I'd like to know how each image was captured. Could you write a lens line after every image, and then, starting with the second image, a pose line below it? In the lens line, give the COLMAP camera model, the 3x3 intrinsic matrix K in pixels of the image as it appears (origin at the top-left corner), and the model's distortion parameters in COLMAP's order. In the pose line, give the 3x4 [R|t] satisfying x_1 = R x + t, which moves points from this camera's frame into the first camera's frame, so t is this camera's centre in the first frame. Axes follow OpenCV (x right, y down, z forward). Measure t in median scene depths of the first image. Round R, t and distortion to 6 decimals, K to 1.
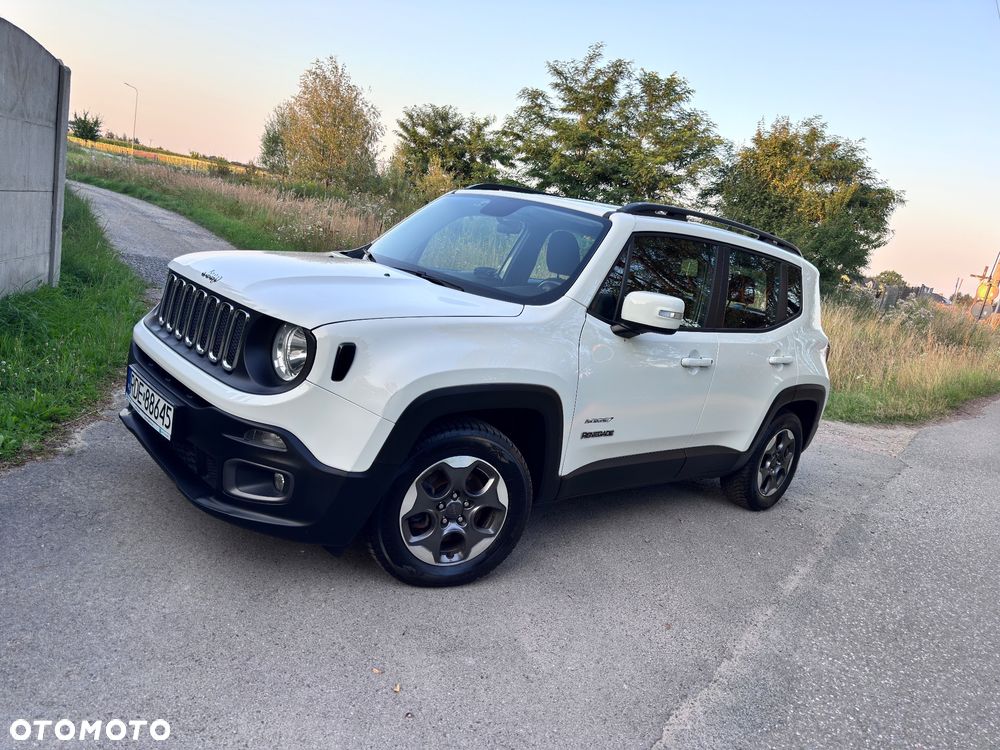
lens RADIAL K [[701.7, 0, 486.5], [0, 701.7, 389.5], [0, 0, 1]] dist [0.084415, -0.131260]
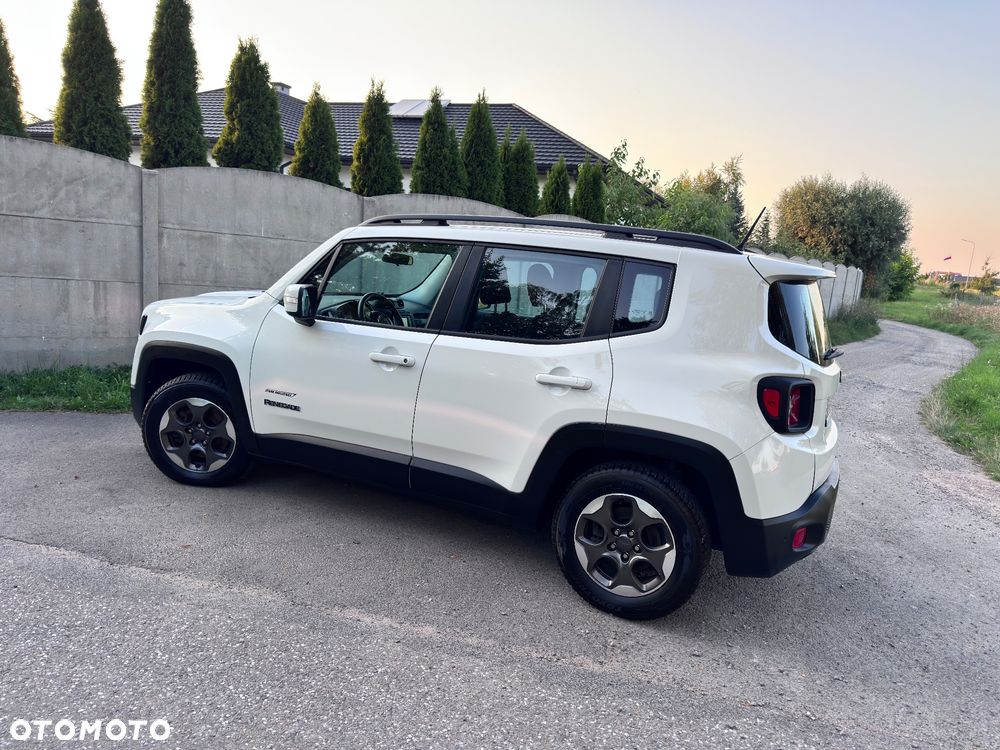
lens RADIAL K [[712.0, 0, 489.9], [0, 712.0, 389.0], [0, 0, 1]] dist [0.022607, -0.029607]
pose [[0.389735, 0.009817, -0.920875, 0.177109], [-0.214839, 0.973322, -0.080548, 0.007273], [0.895517, 0.229233, 0.381447, 0.106494]]
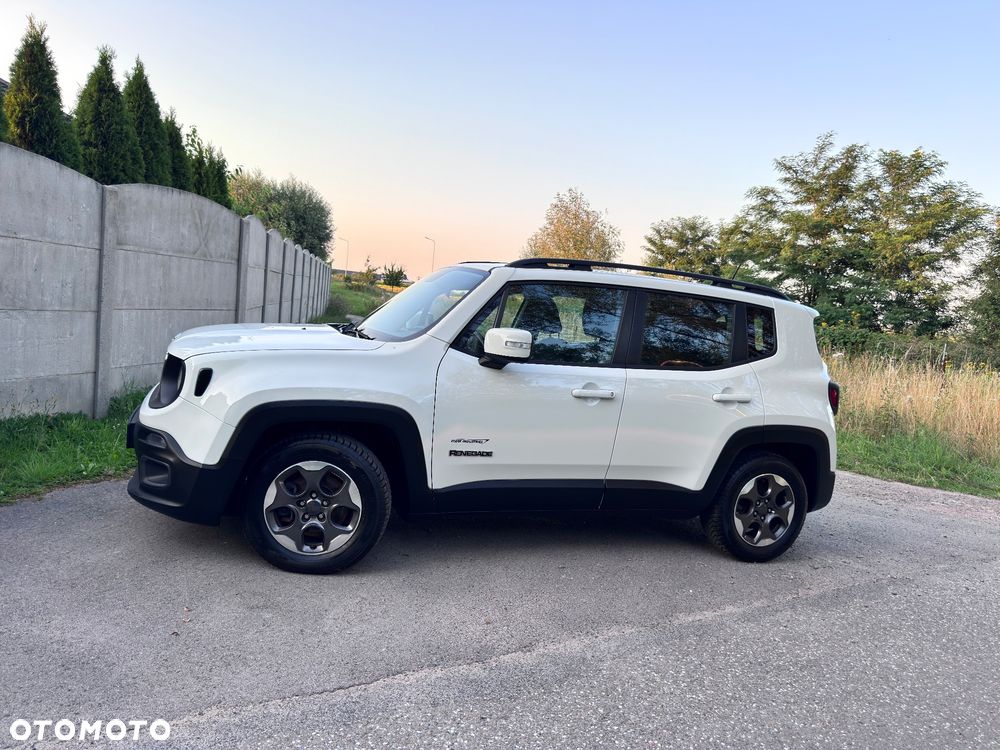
lens RADIAL K [[710.4, 0, 507.0], [0, 710.4, 381.4], [0, 0, 1]] dist [0.066497, -0.107456]
pose [[0.932593, -0.053582, -0.356930, 0.078914], [-0.008326, 0.985462, -0.169692, 0.017828], [0.360834, 0.161226, 0.918589, -0.006144]]
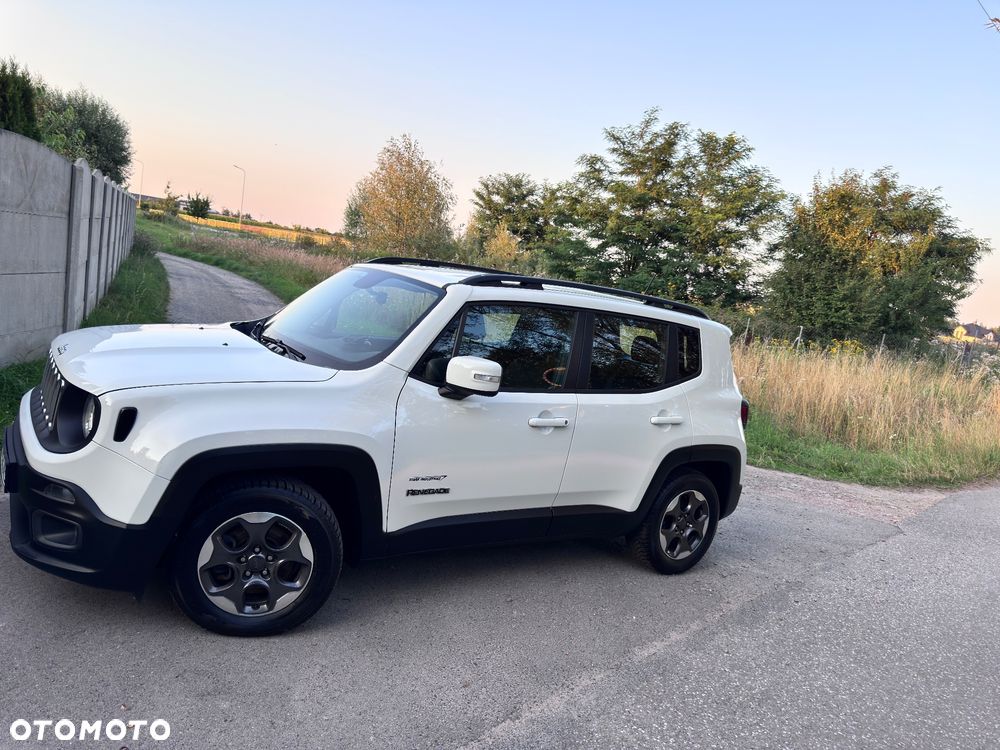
lens RADIAL K [[705.1, 0, 488.2], [0, 705.1, 373.2], [0, 0, 1]] dist [0.099922, -0.152750]
pose [[0.991532, -0.010870, -0.129407, 0.048415], [-0.002746, 0.994513, -0.104578, -0.000259], [0.129833, 0.104048, 0.986061, -0.005376]]
